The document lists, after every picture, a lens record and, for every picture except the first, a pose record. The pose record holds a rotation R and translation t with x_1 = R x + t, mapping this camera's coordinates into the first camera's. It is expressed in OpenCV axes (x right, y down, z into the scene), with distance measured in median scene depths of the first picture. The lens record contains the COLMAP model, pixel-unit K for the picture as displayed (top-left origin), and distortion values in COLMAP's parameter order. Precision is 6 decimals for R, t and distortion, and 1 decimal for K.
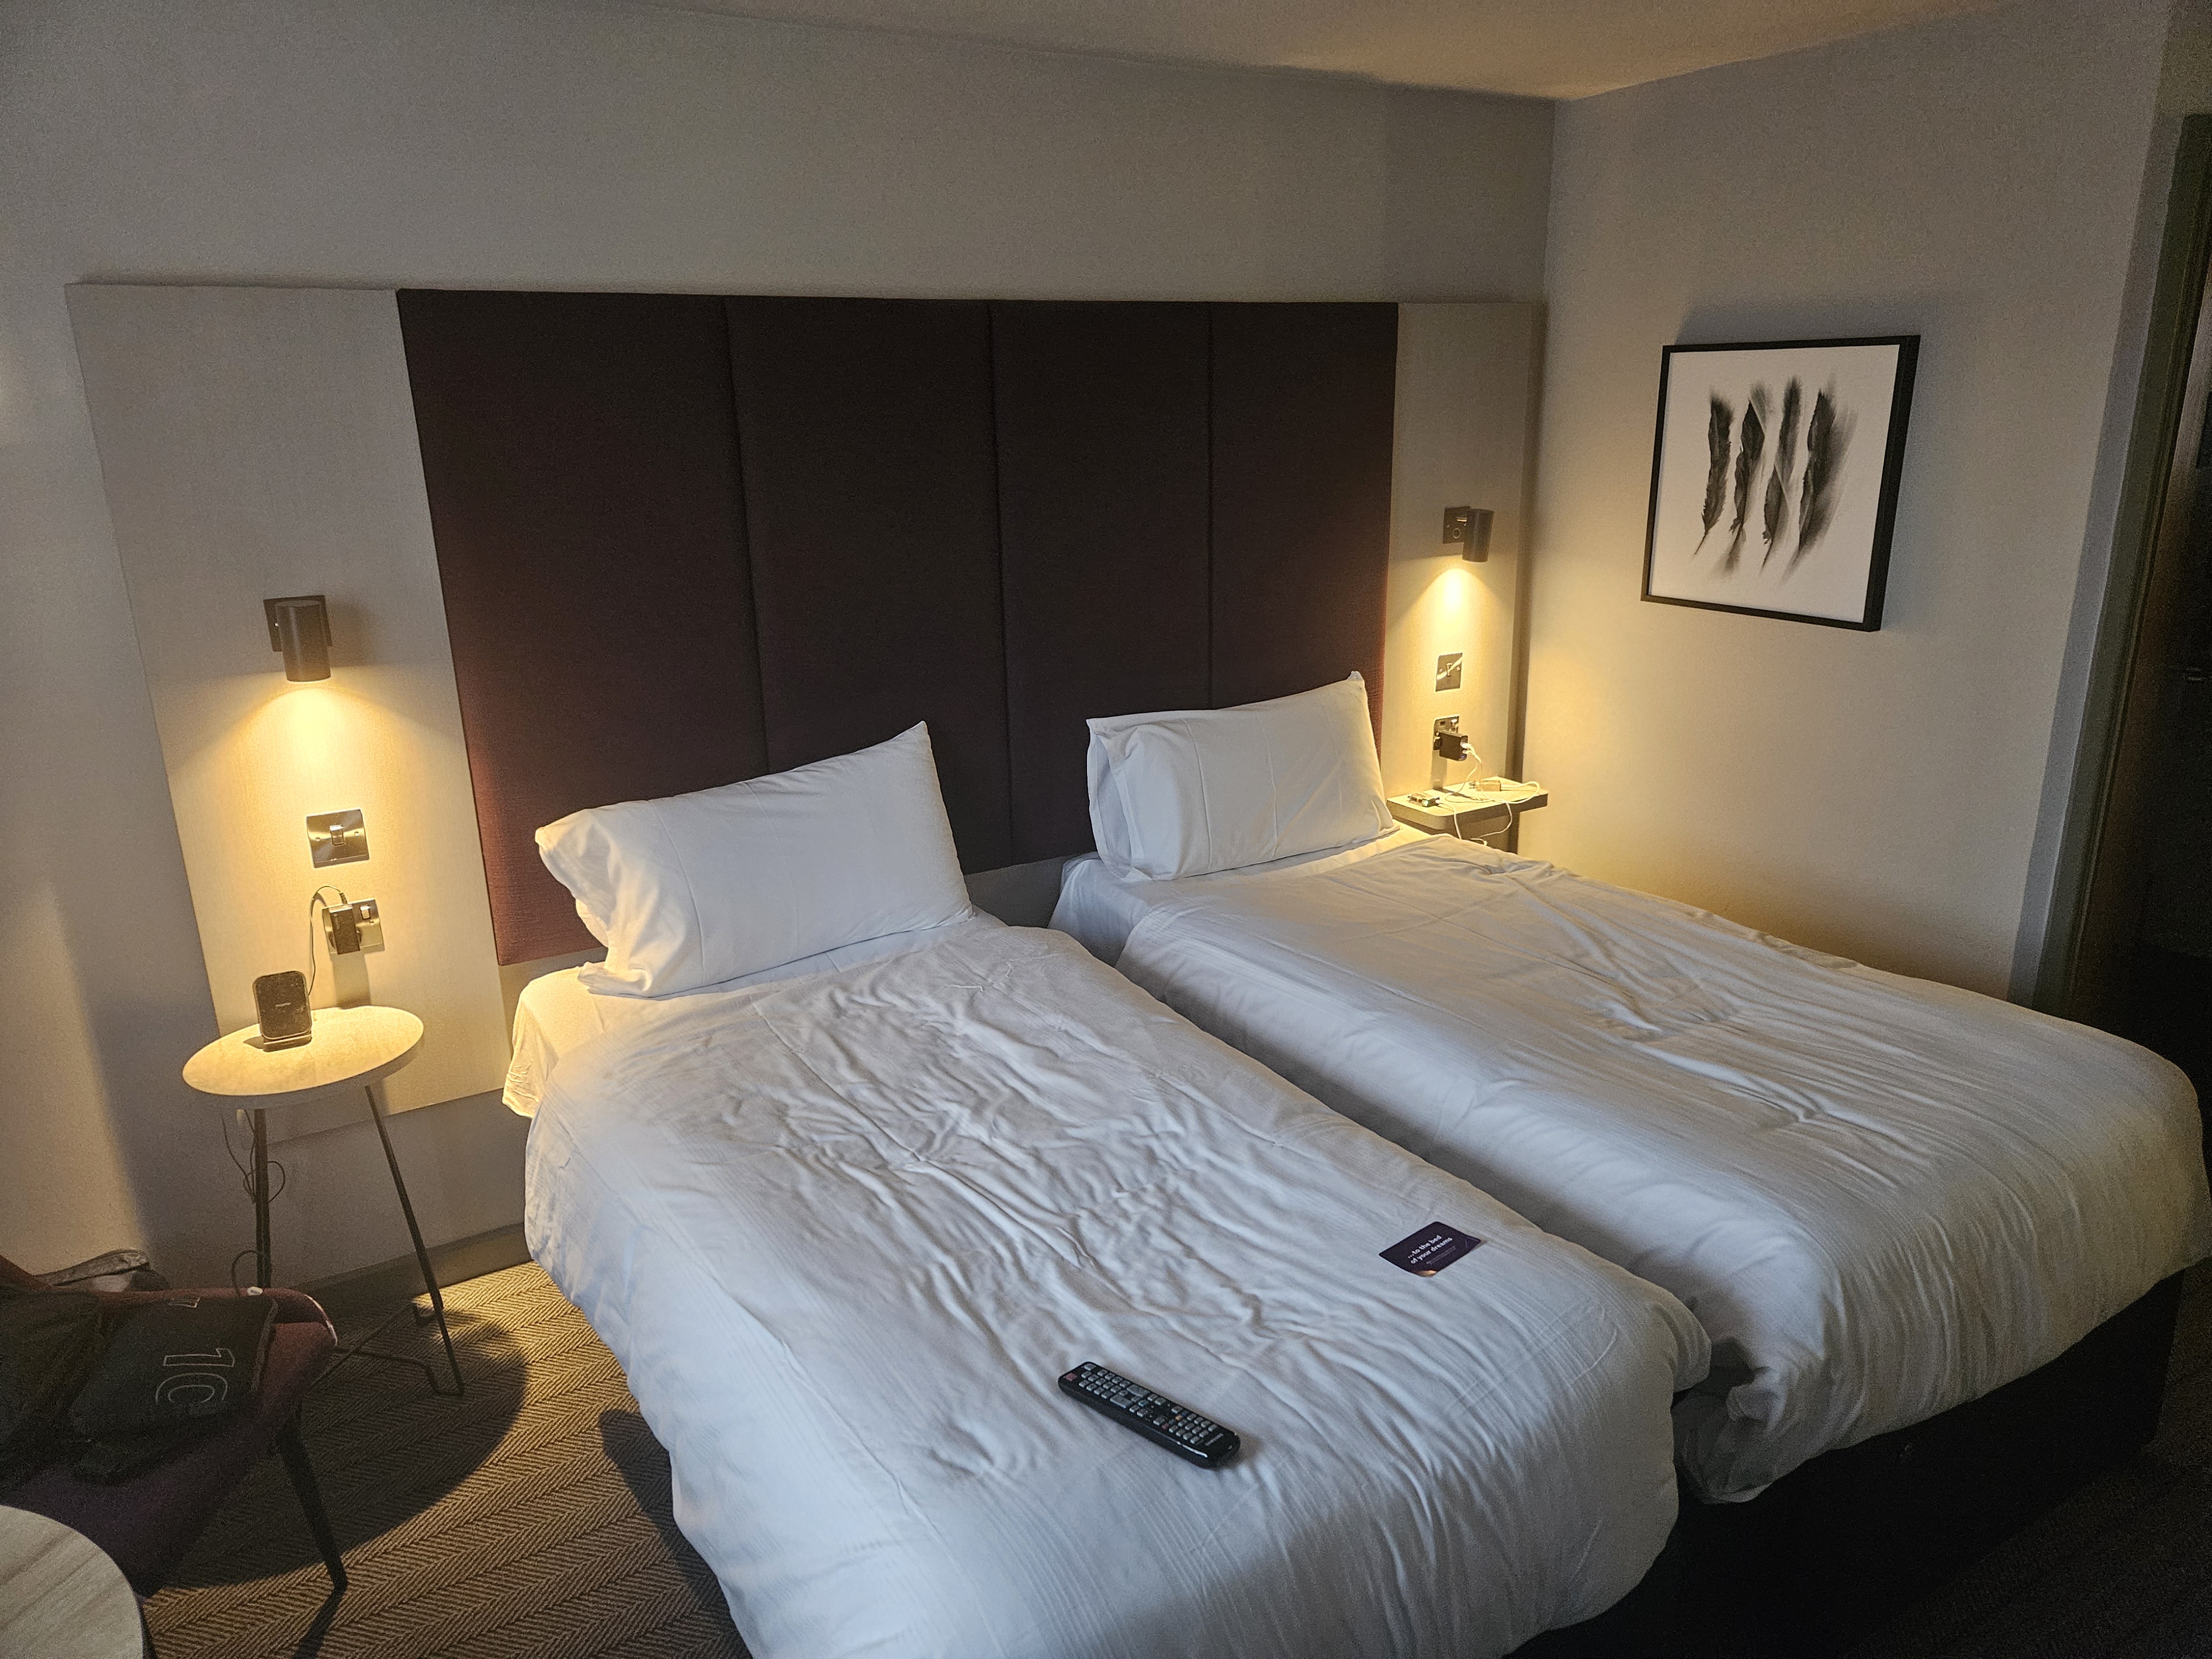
lens RADIAL K [[1474.8, 0, 1106.0], [0, 1474.8, 829.5], [0, 0, 1]] dist [0.047964, -0.002428]
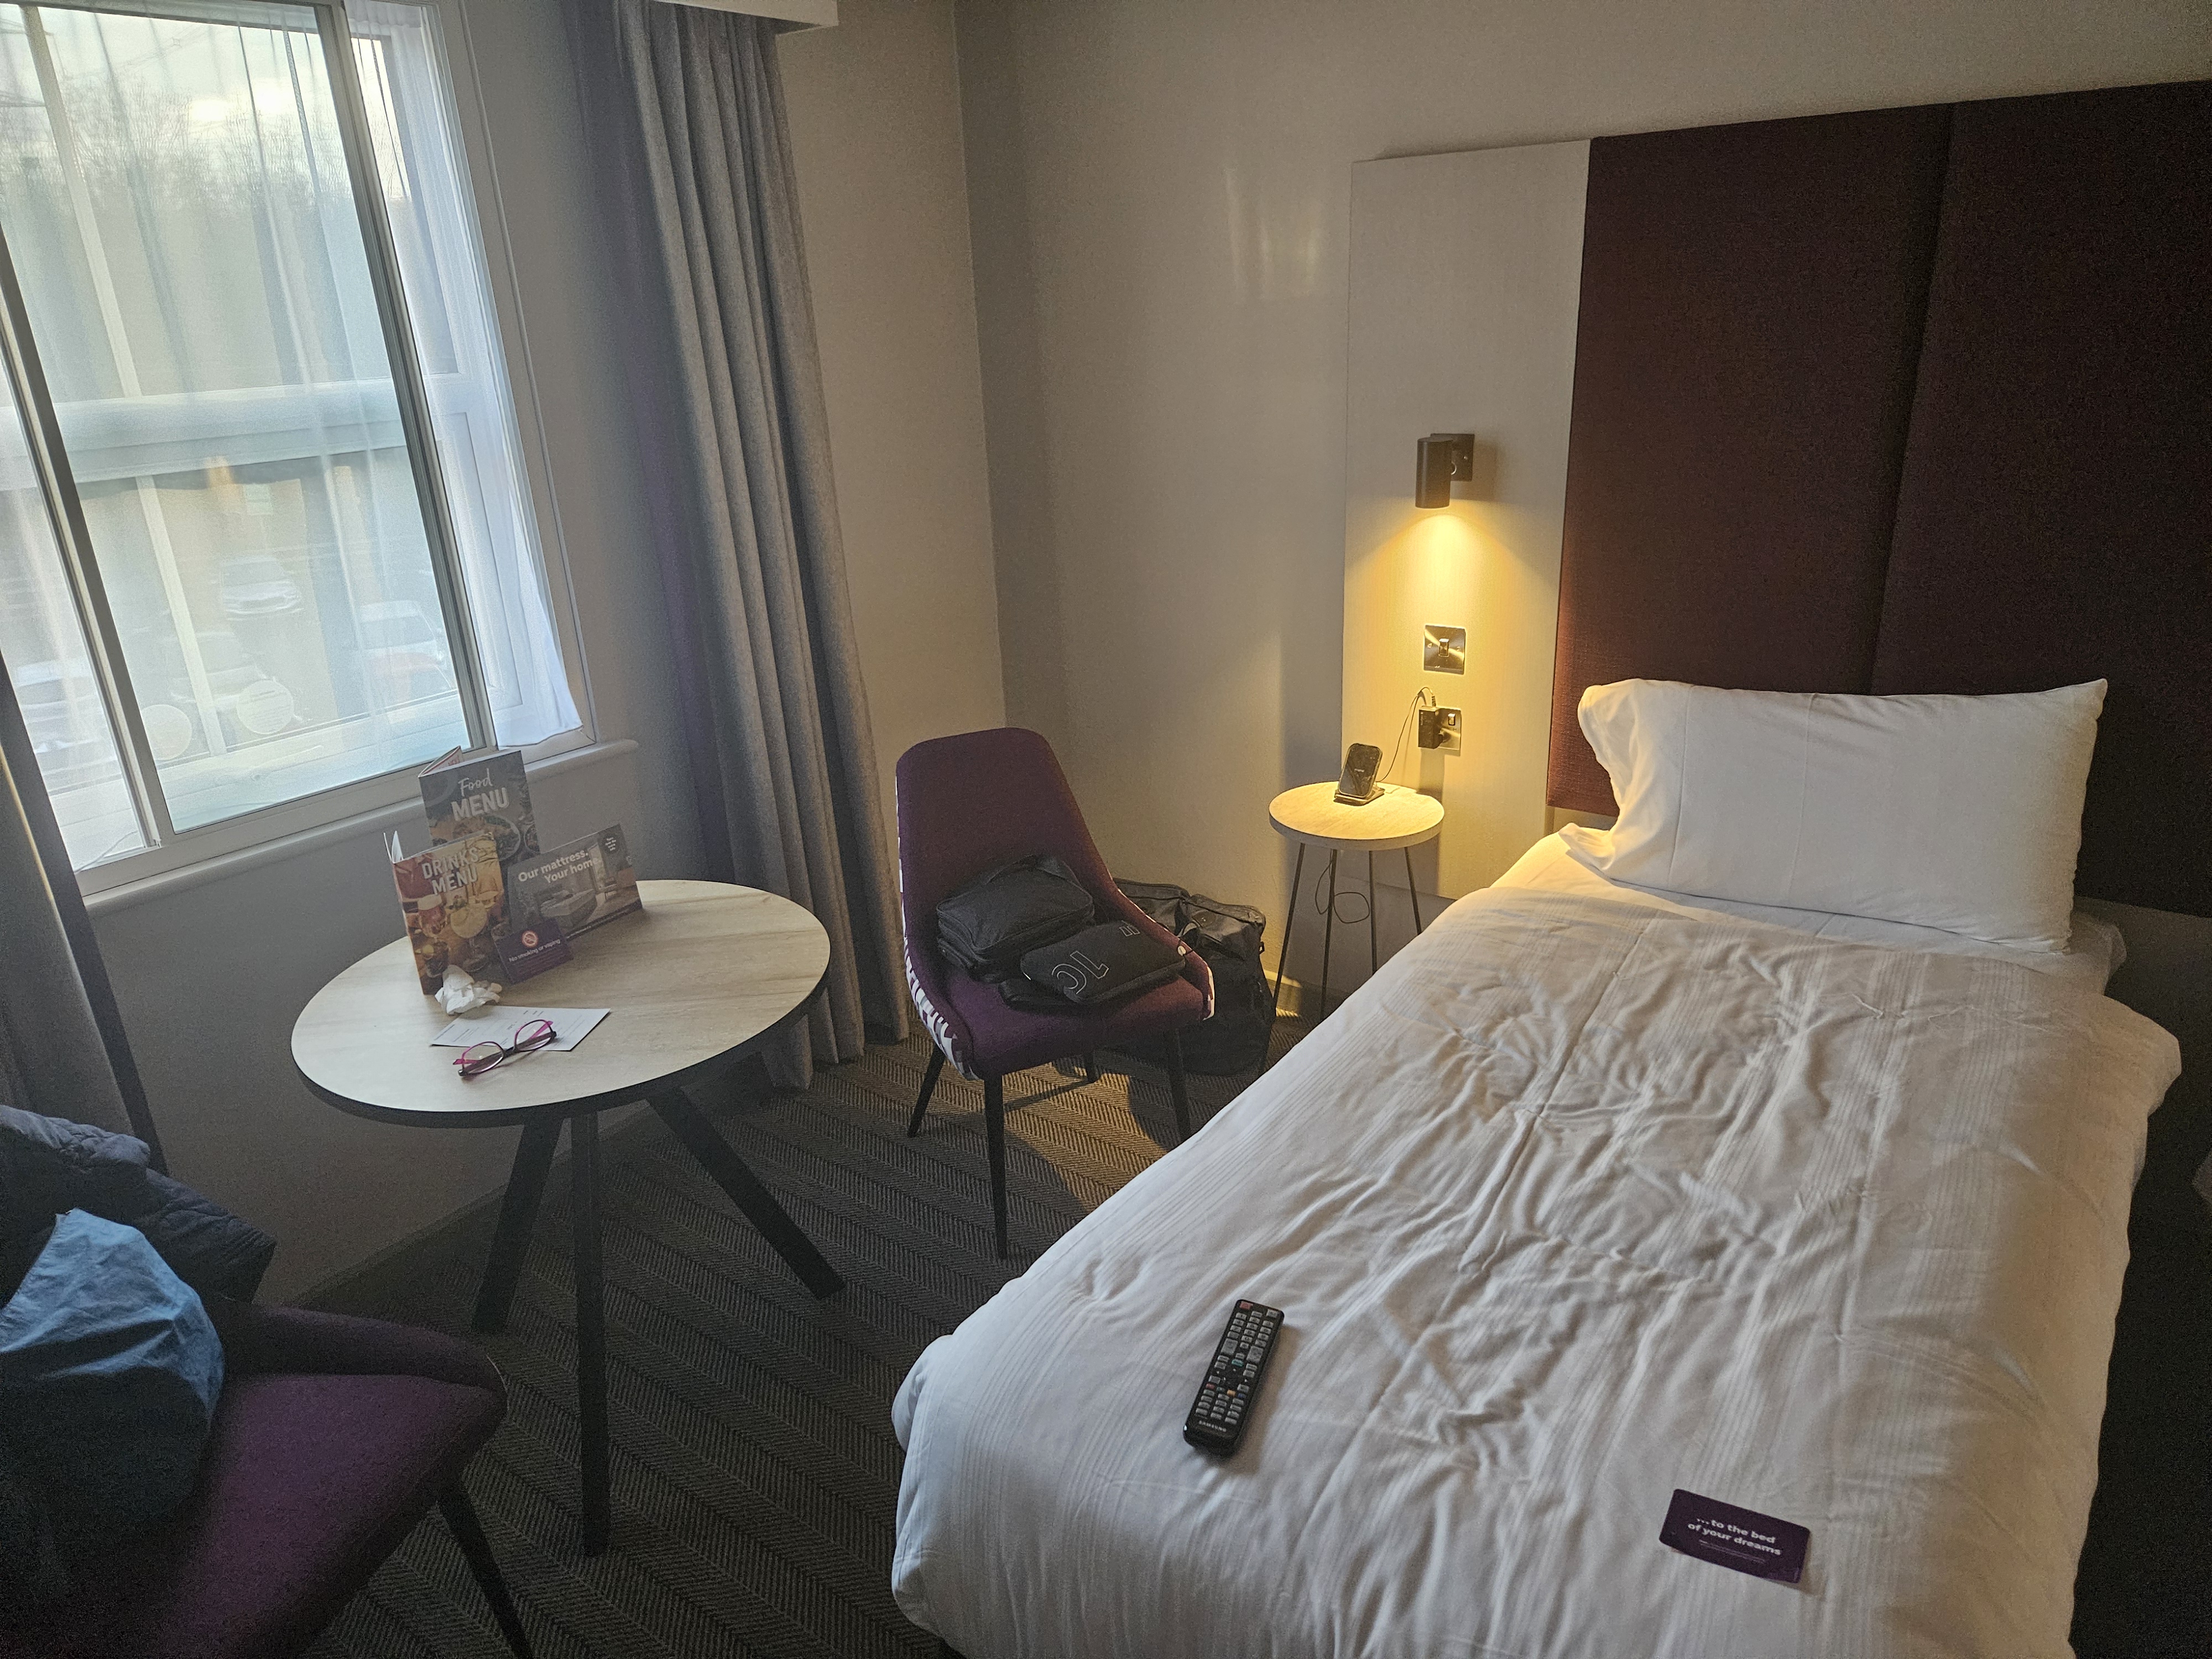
lens RADIAL K [[1475.4, 0, 1099.4], [0, 1475.4, 815.4], [0, 0, 1]] dist [0.071333, -0.057971]
pose [[0.386230, 0.317277, -0.866119, 0.408405], [-0.232708, 0.942124, 0.241348, -0.086536], [0.892566, 0.108337, 0.437710, 0.275504]]
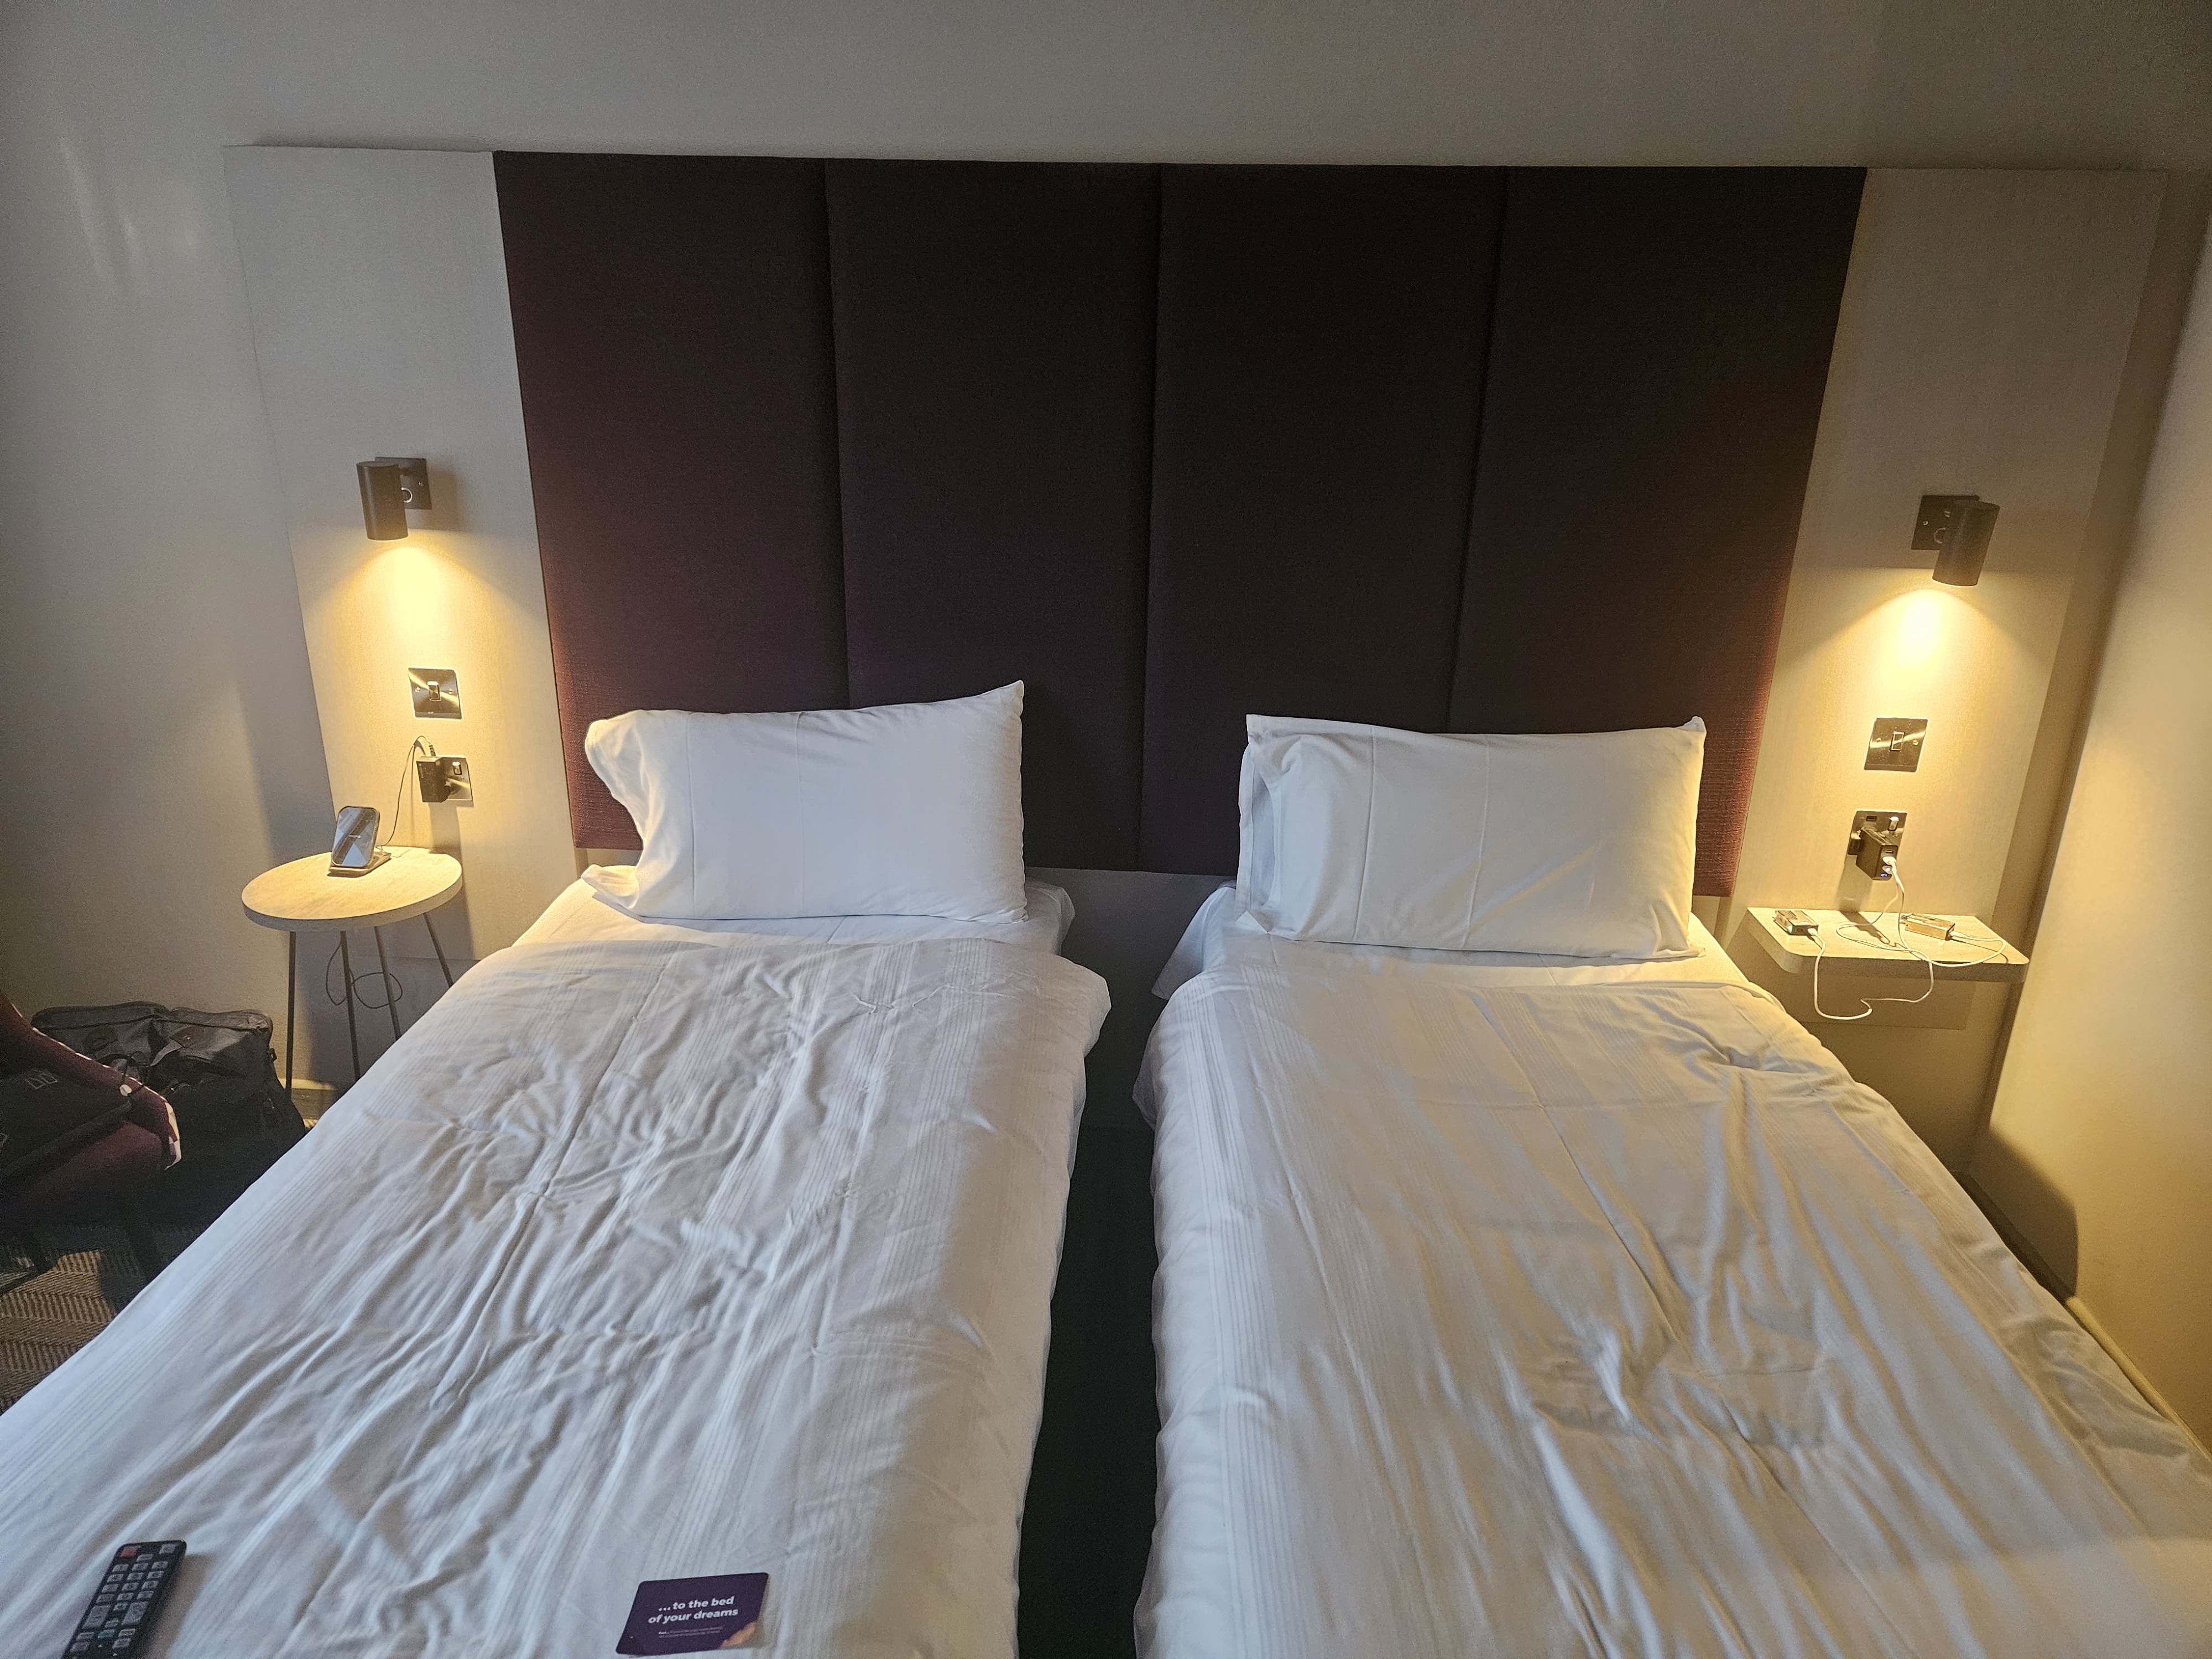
lens RADIAL K [[1475.4, 0, 1099.4], [0, 1475.4, 815.4], [0, 0, 1]] dist [0.071333, -0.057971]
pose [[0.822219, 0.222785, -0.523759, 0.432863], [-0.195979, 0.974757, 0.106963, -0.113188], [0.534367, 0.014699, 0.845125, 0.362463]]
